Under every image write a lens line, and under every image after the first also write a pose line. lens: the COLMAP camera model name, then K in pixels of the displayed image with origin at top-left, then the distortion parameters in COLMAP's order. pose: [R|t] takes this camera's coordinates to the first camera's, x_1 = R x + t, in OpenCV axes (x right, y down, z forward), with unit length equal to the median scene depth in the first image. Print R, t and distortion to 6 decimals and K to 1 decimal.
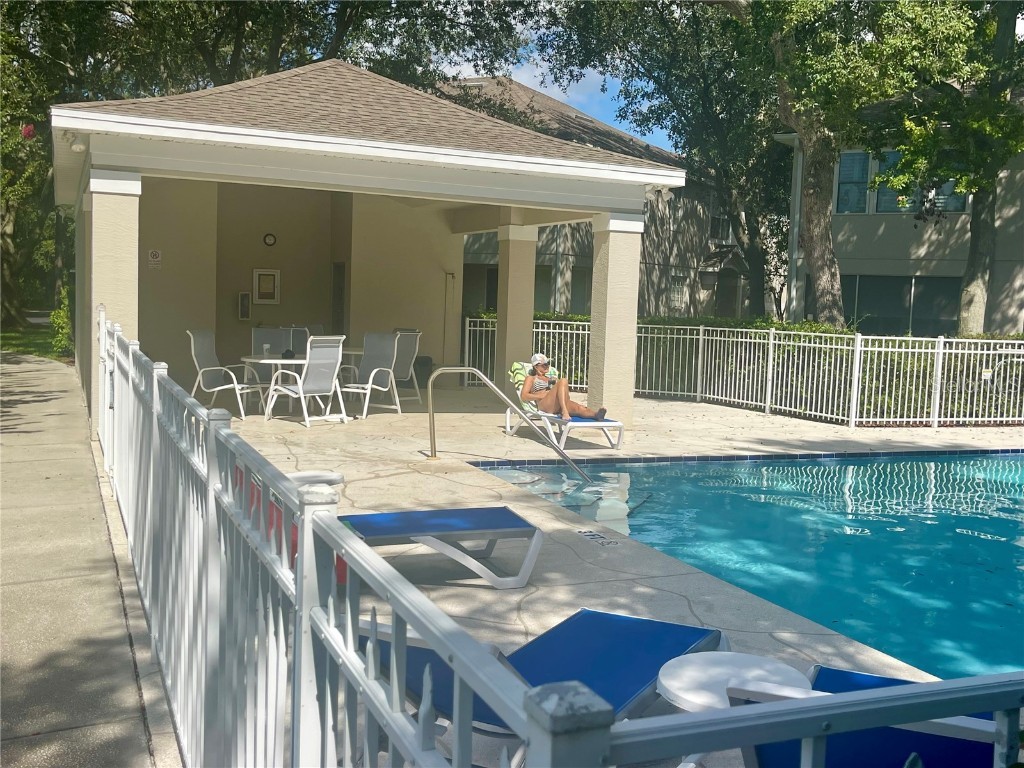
lens RADIAL K [[1036.3, 0, 510.6], [0, 1036.3, 388.8], [0, 0, 1]] dist [0.022381, 0.000000]
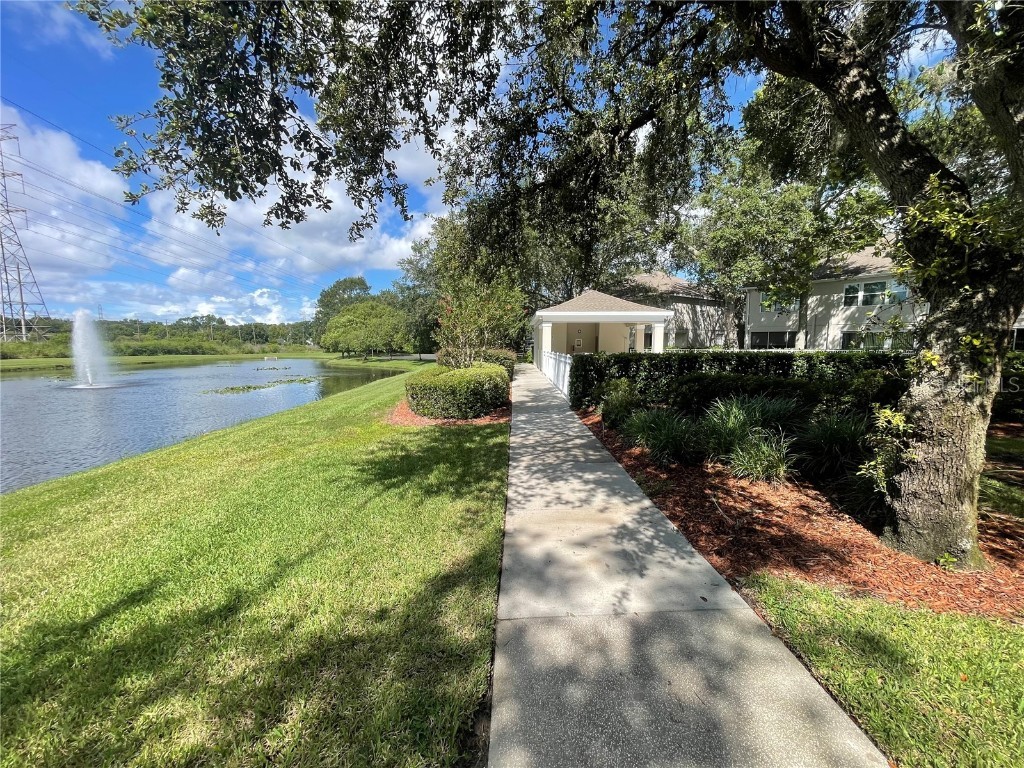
lens RADIAL K [[409.4, 0, 512.4], [0, 409.4, 384.7], [0, 0, 1]] dist [-0.011305, -0.000255]
pose [[0.910083, 0.004818, -0.414398, 0.255944], [-0.001805, 0.999969, 0.007662, 0.073342], [0.414422, -0.006225, 0.910063, -0.763297]]
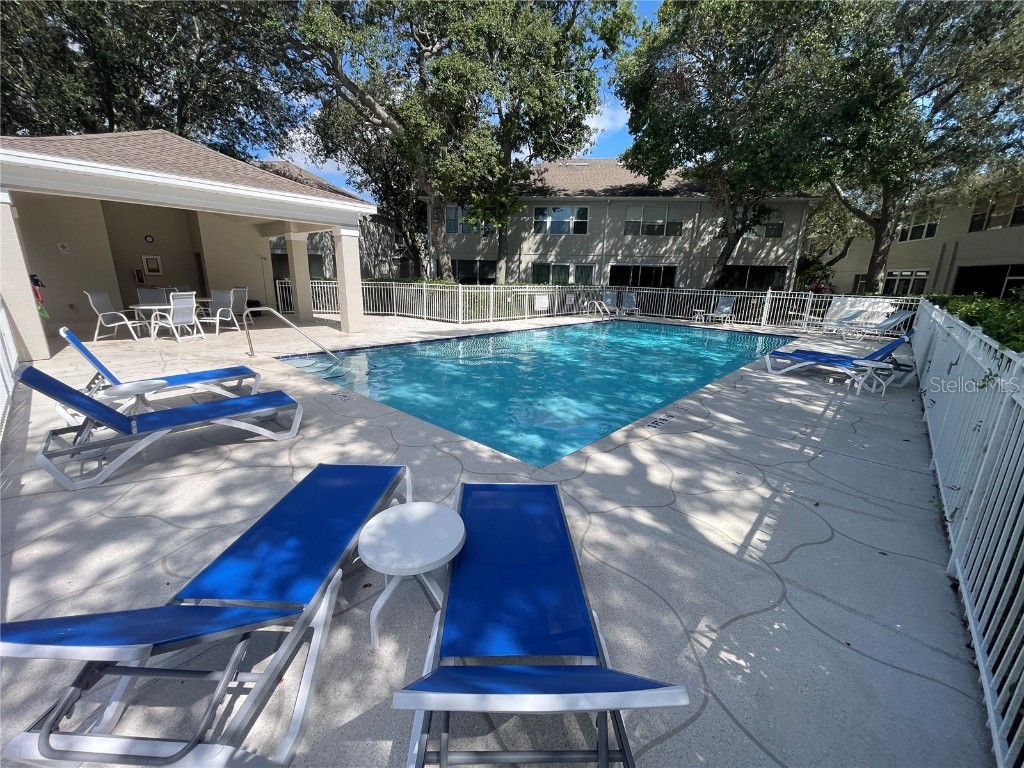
lens RADIAL K [[409.4, 0, 513.9], [0, 409.4, 385.9], [0, 0, 1]] dist [-0.011305, -0.000255]
pose [[0.899063, -0.124215, 0.419830, 0.021113], [0.043074, 0.979353, 0.197518, -0.004230], [-0.435696, -0.159497, 0.885850, 0.070914]]
